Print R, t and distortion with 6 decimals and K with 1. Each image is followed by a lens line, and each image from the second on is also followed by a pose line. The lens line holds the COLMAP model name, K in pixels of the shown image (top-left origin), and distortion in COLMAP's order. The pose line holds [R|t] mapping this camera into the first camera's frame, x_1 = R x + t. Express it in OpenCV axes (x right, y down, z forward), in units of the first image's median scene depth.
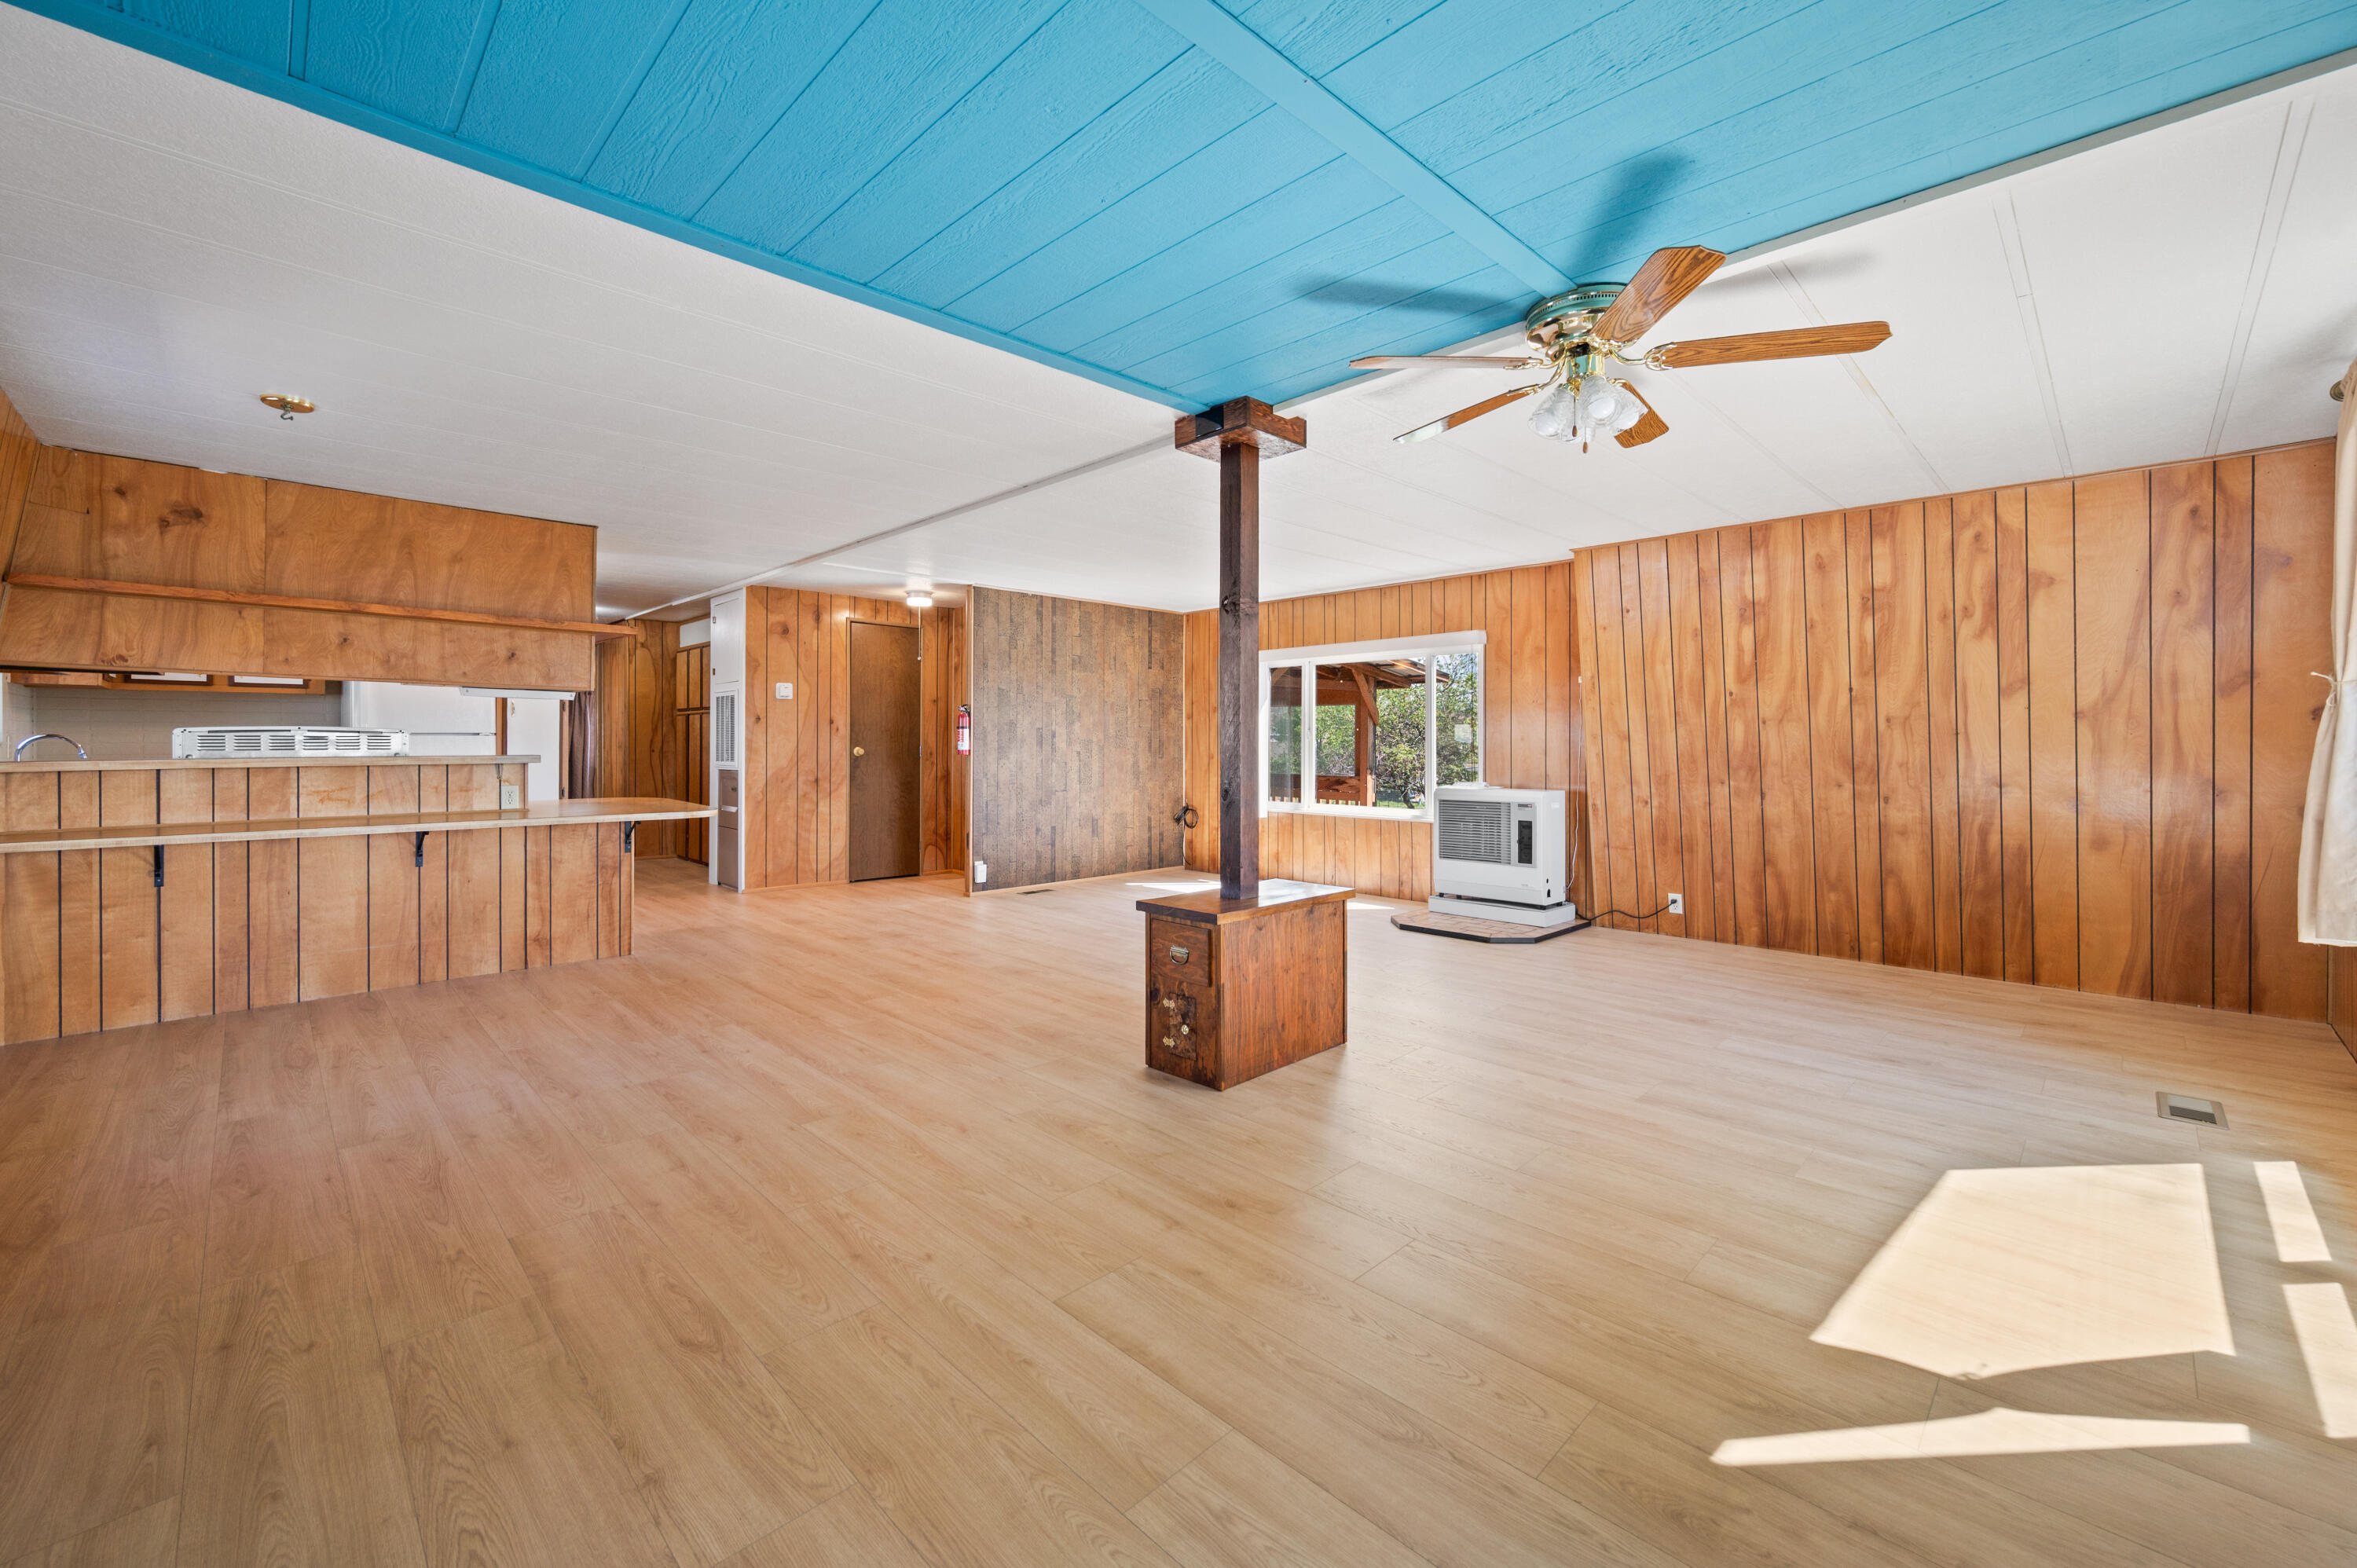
lens RADIAL K [[945.3, 0, 1179.7], [0, 945.3, 745.2], [0, 0, 1]] dist [-0.000279, -0.000025]
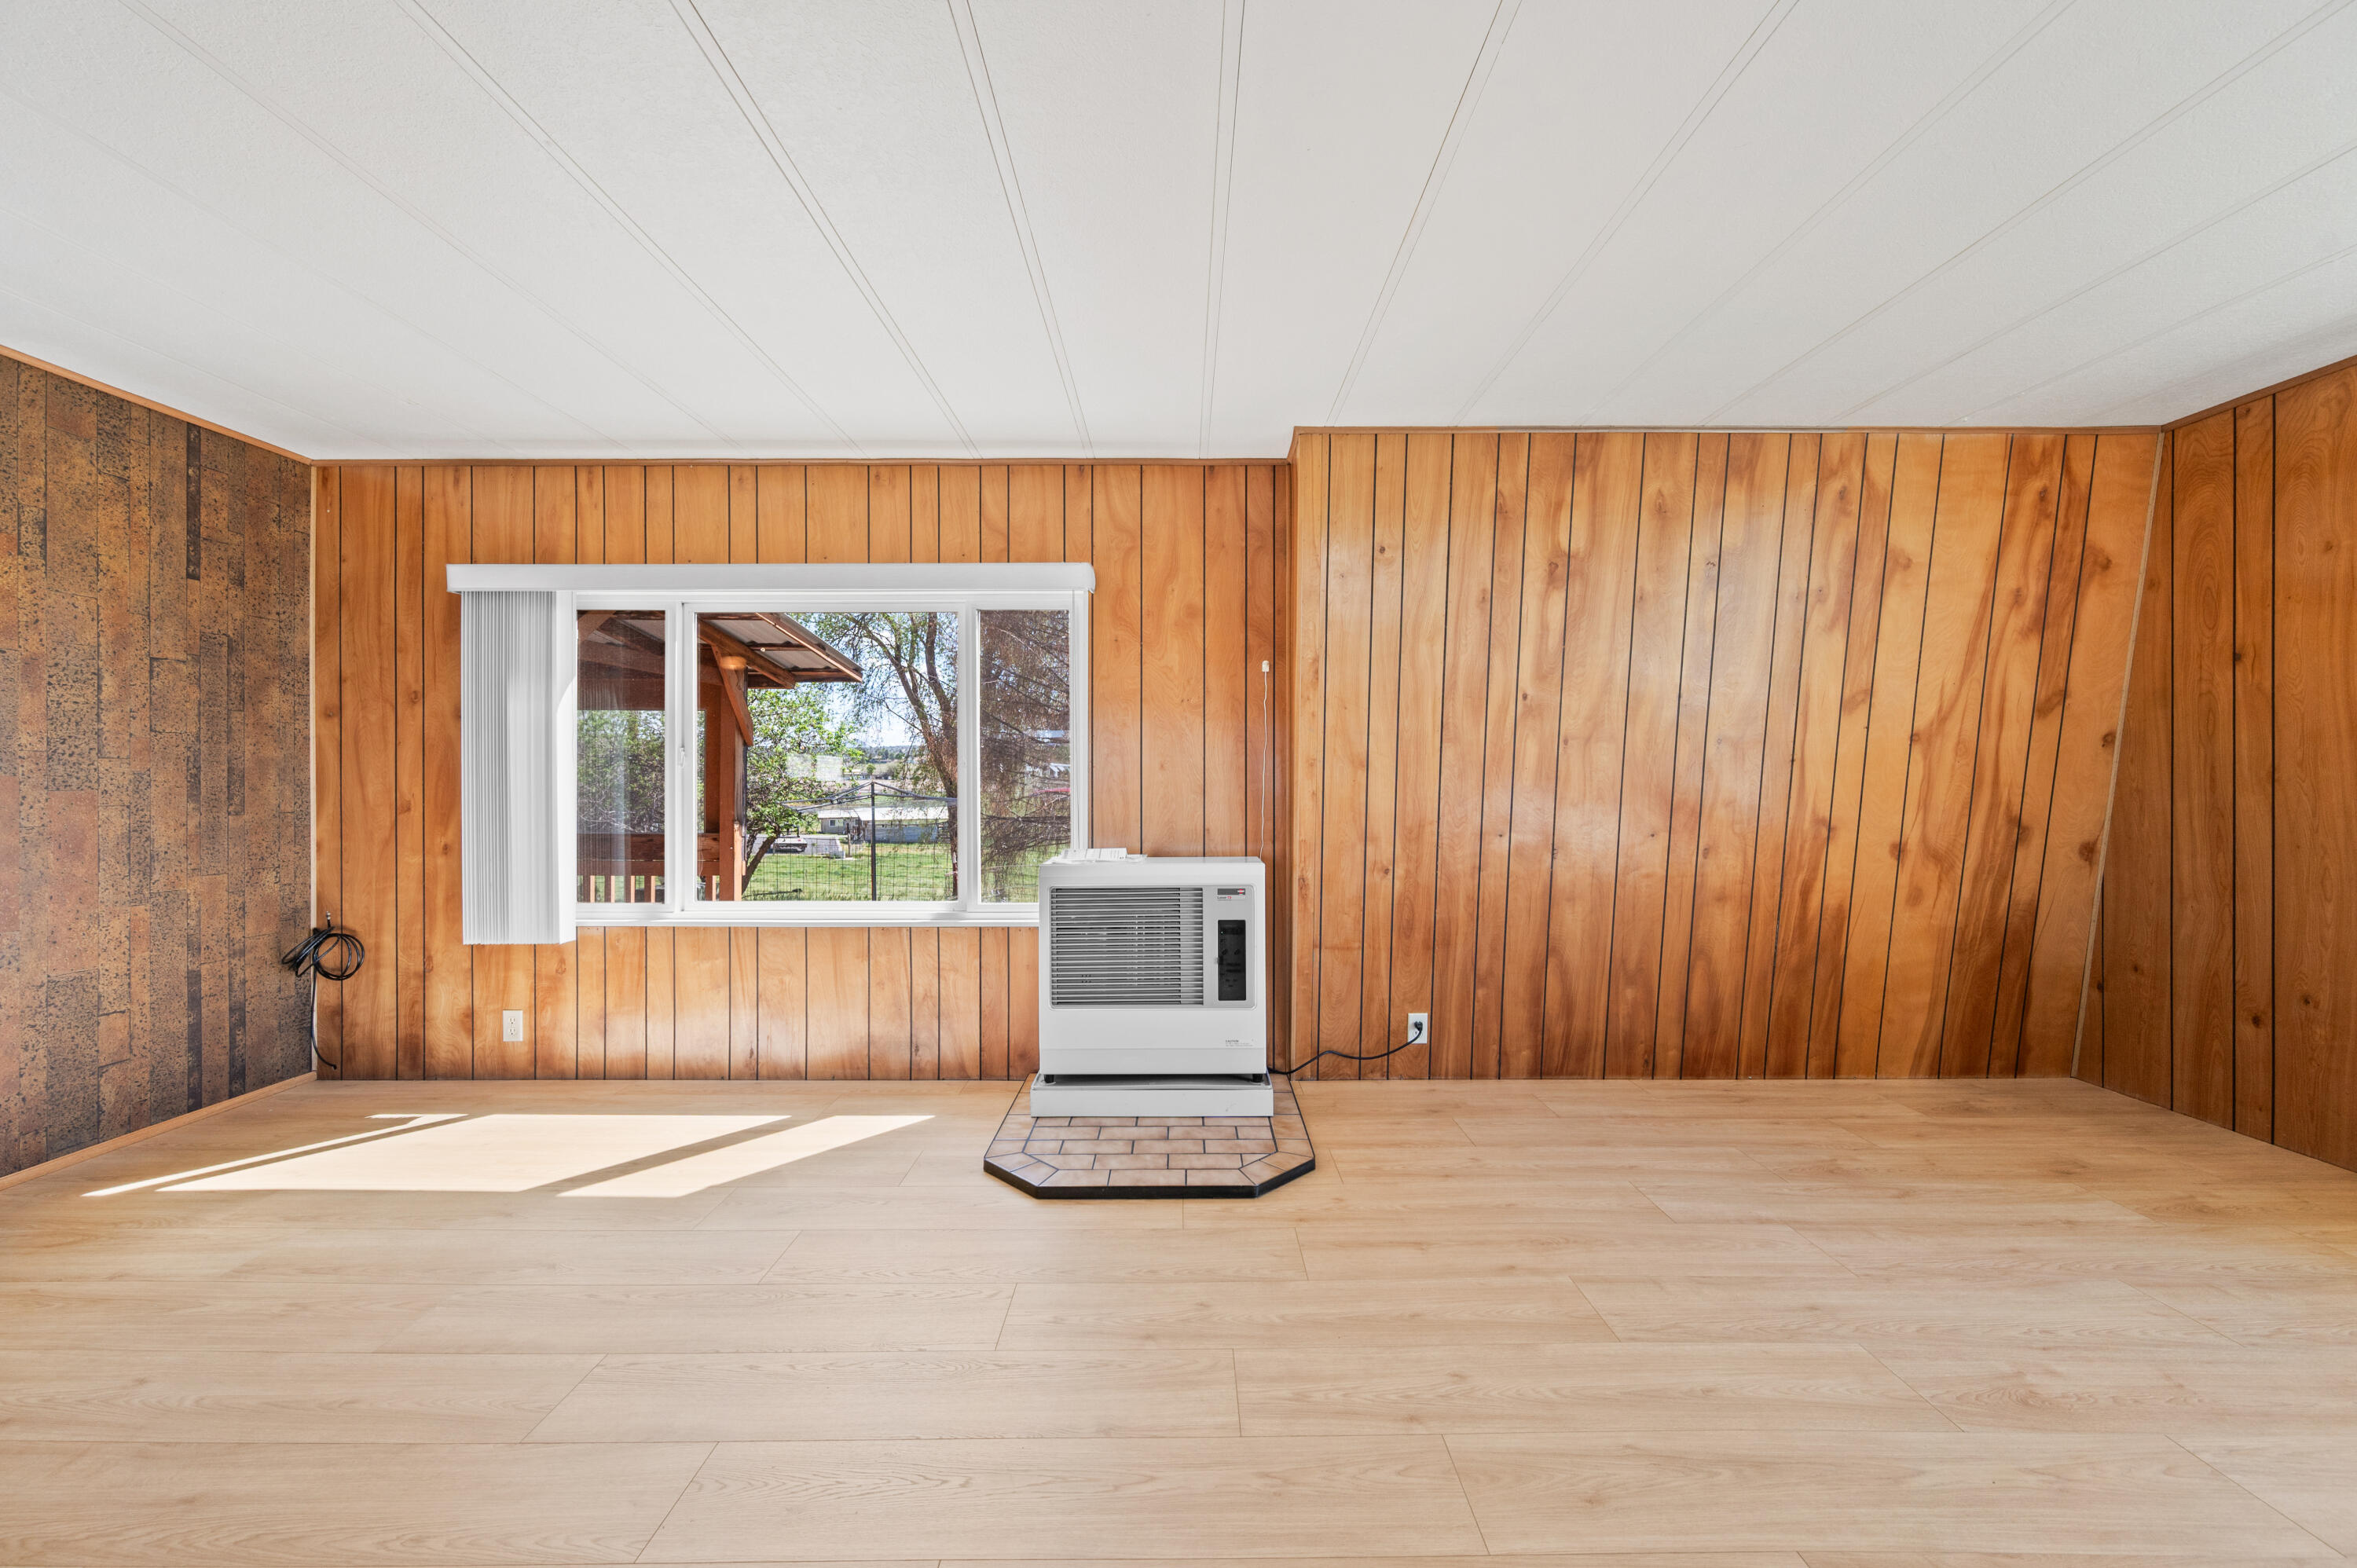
lens RADIAL K [[924.1, 0, 1178.5], [0, 924.1, 784.0], [0, 0, 1]] dist [-0.001155, -0.000305]
pose [[0.702413, -0.002751, 0.711765, -0.026923], [0.002487, 0.999996, 0.001412, 0.003177], [-0.711766, 0.000778, 0.702417, 0.705134]]
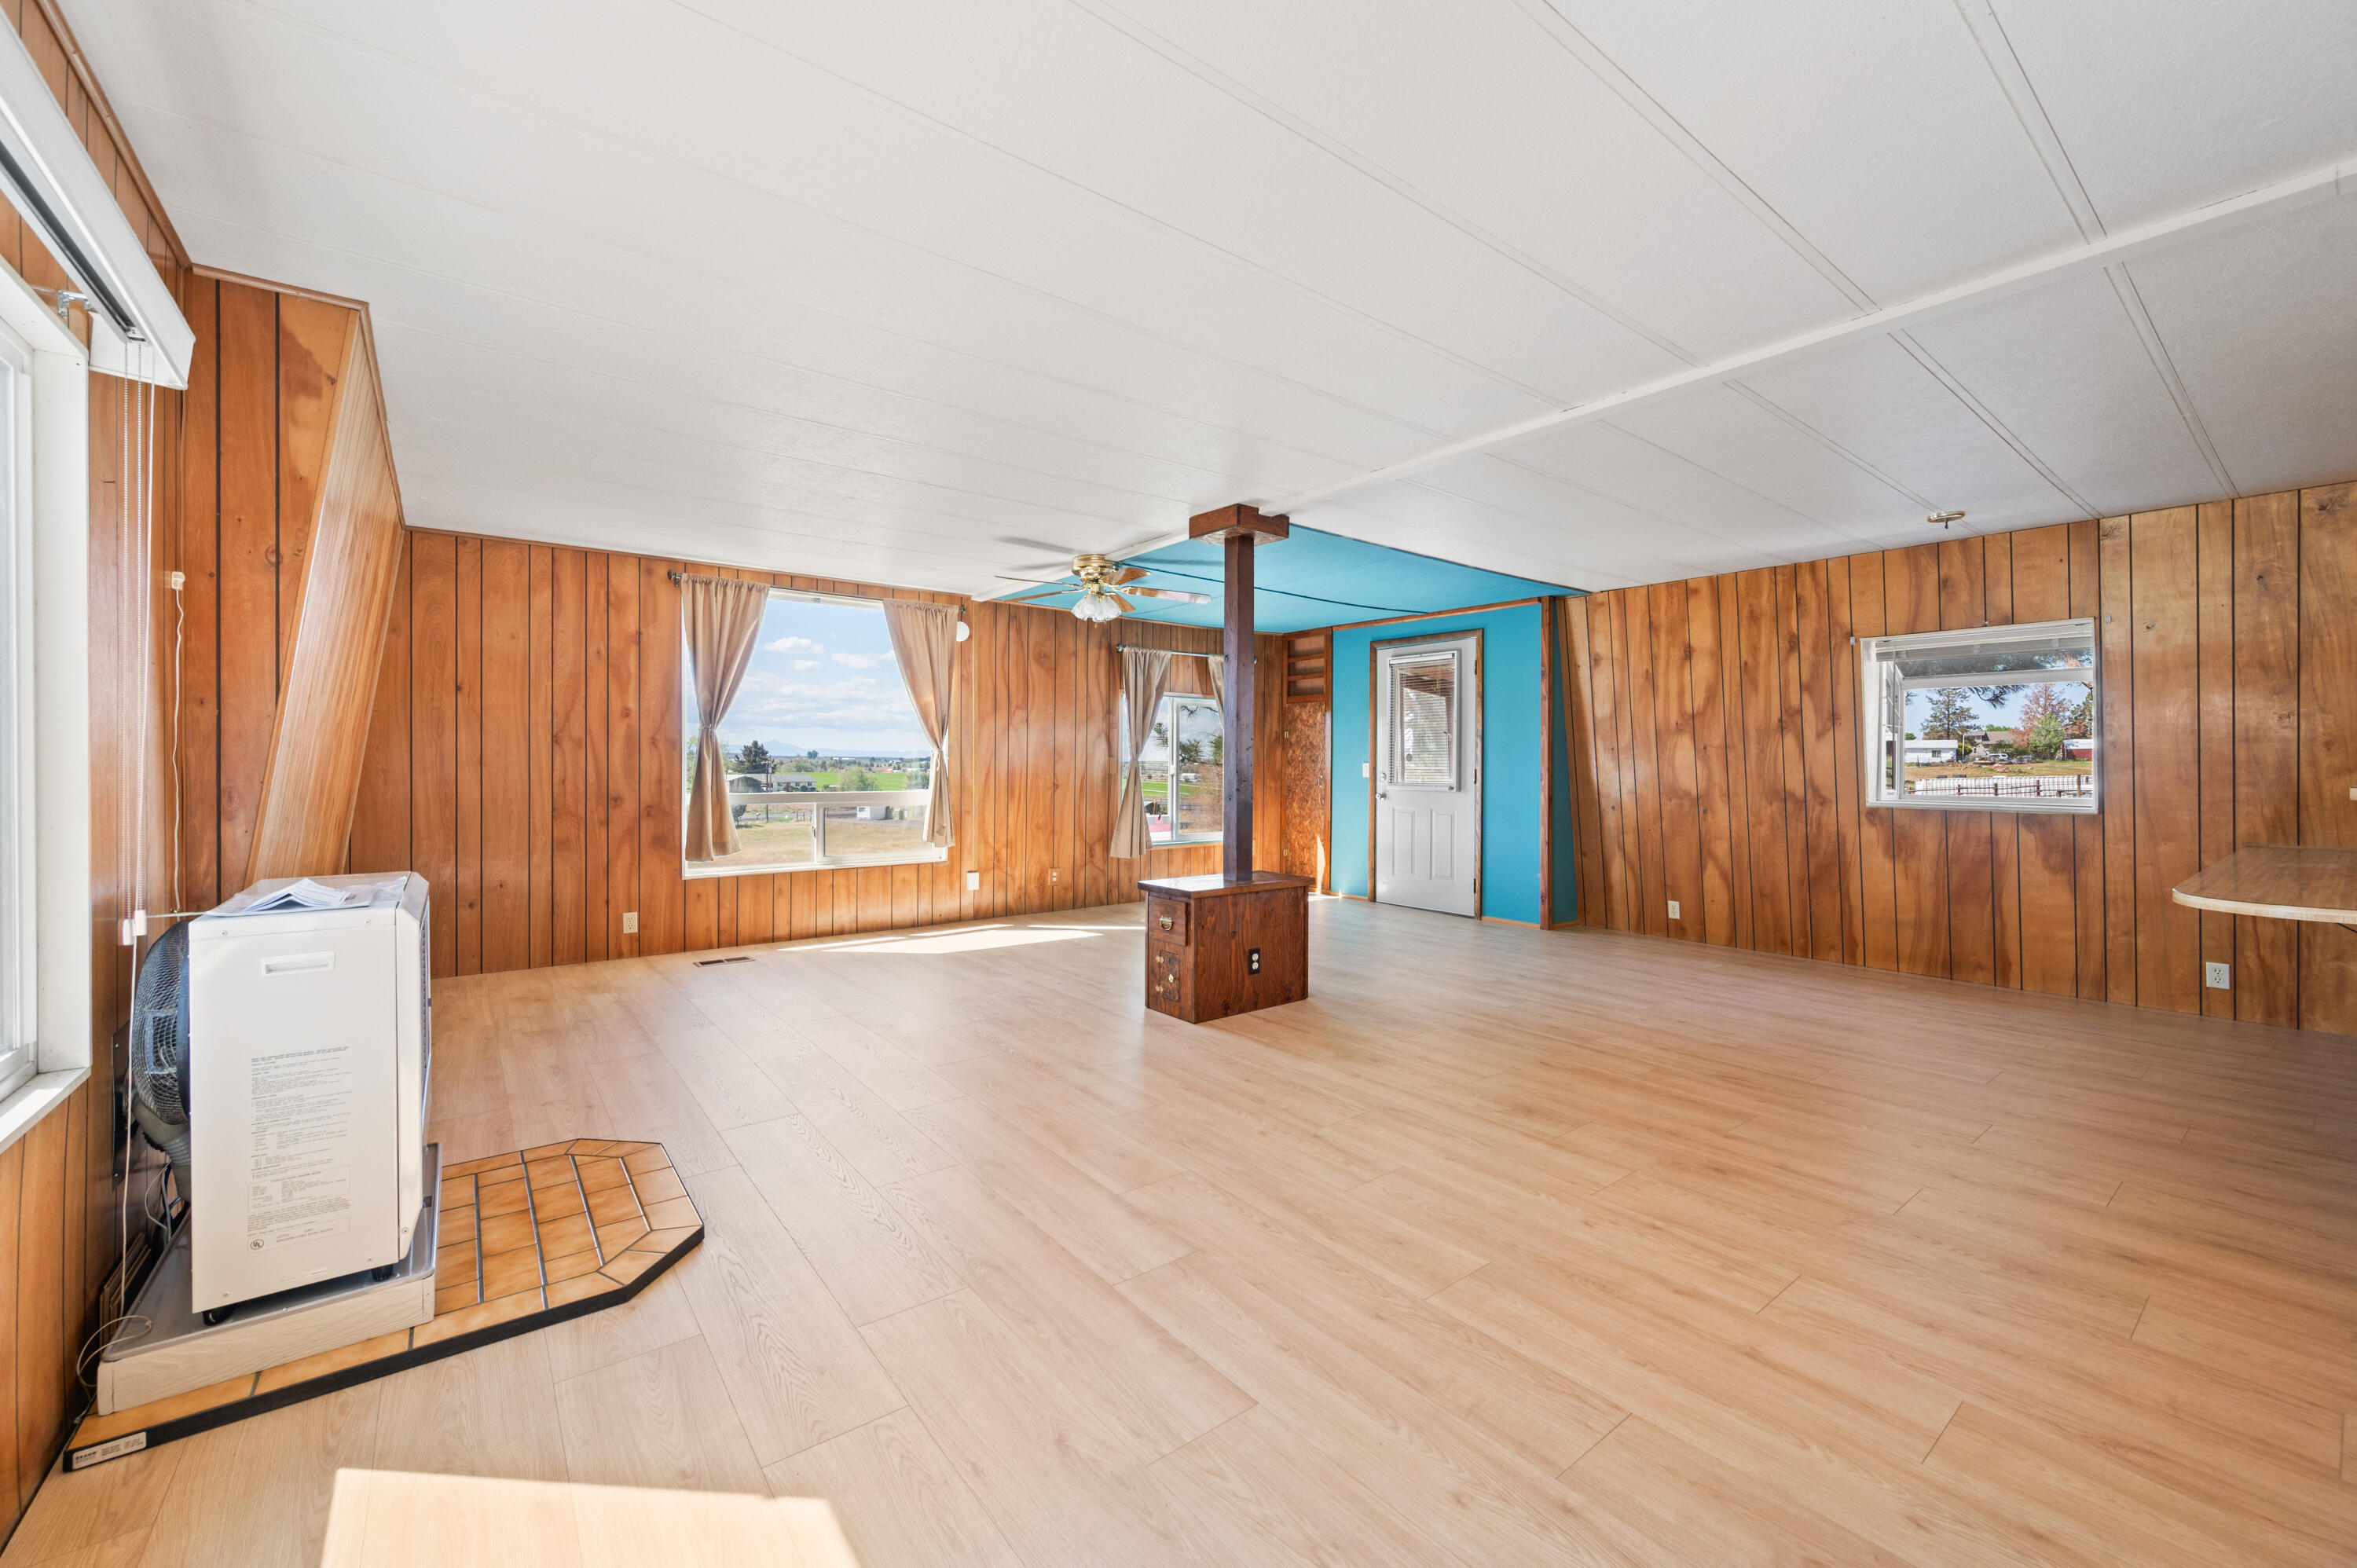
lens RADIAL K [[934.2, 0, 1178.3], [0, 934.2, 767.8], [0, 0, 1]] dist [0.002598, 0.000496]
pose [[-0.993063, -0.002978, 0.117542, -0.003865], [-0.002076, 0.999967, 0.007793, -0.000499], [-0.117561, 0.007495, -0.993037, 1.462405]]
